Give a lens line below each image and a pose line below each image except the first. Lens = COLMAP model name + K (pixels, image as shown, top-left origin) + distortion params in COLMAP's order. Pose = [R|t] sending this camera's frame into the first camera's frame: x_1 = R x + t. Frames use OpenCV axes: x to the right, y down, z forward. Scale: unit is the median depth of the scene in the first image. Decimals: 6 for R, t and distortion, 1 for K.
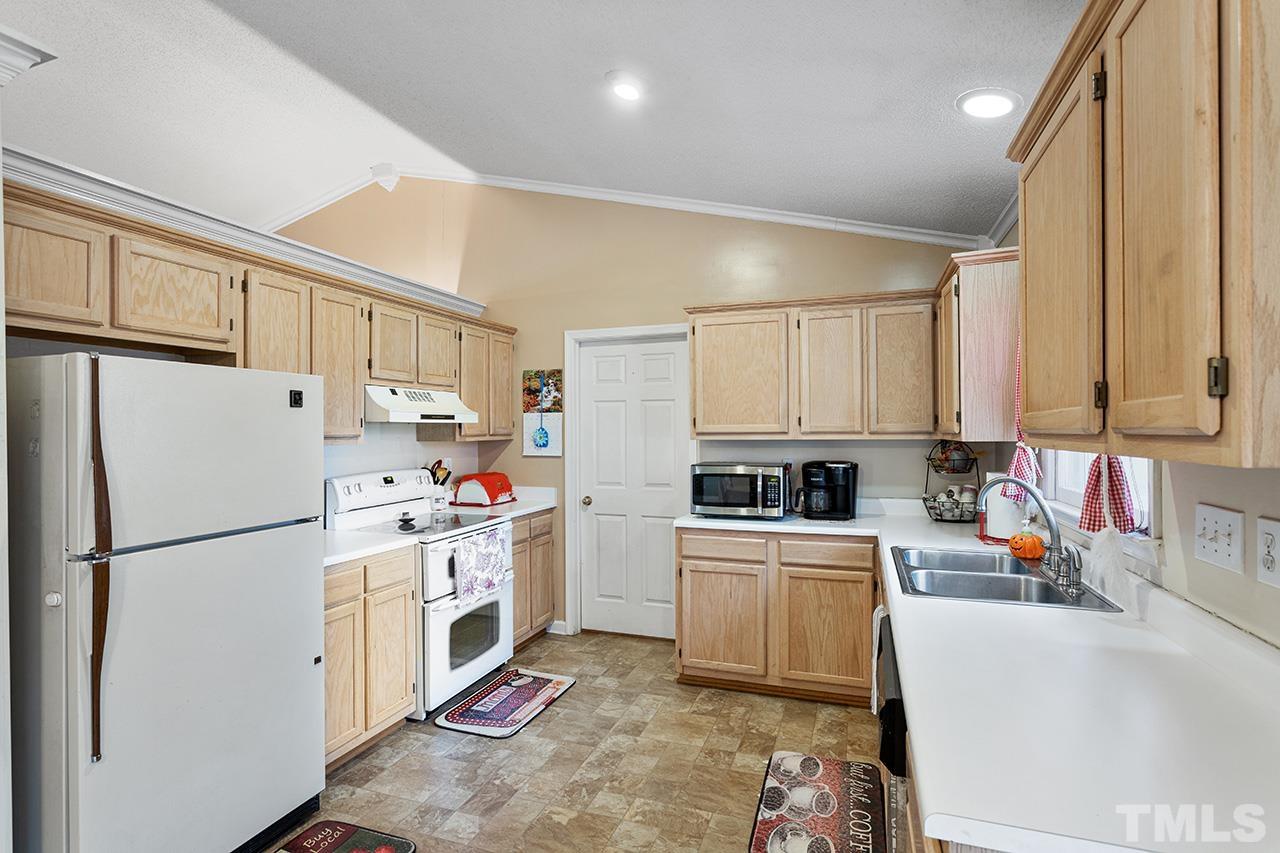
lens RADIAL K [[625.9, 0, 640.0], [0, 625.9, 426.5], [0, 0, 1]] dist [-0.004718, 0.000178]
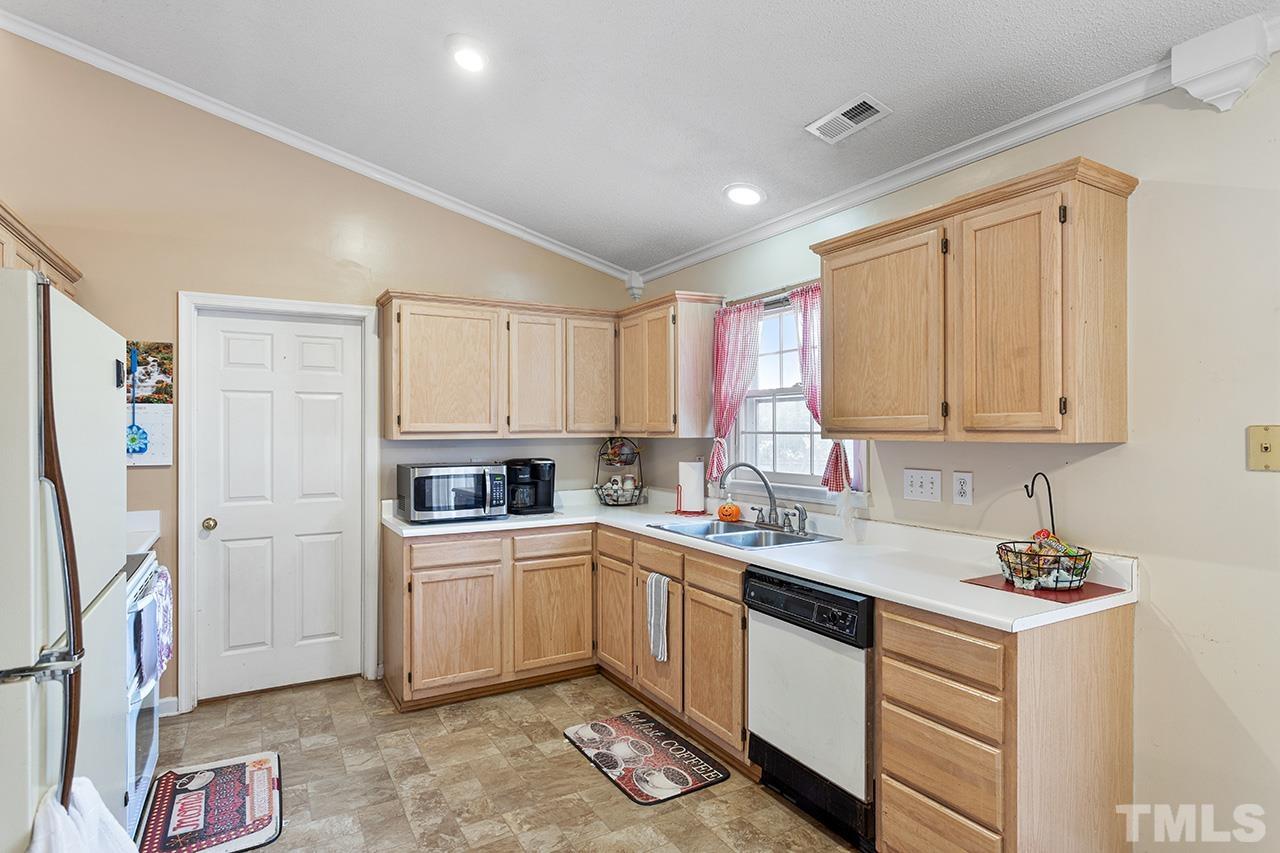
lens RADIAL K [[678.4, 0, 637.2], [0, 678.4, 428.2], [0, 0, 1]] dist [0.001053, 0.001055]
pose [[0.654457, 0.003246, 0.756092, -0.469880], [-0.004857, 0.999988, -0.000089, 0.003341], [-0.756083, -0.003614, 0.654465, 0.122292]]
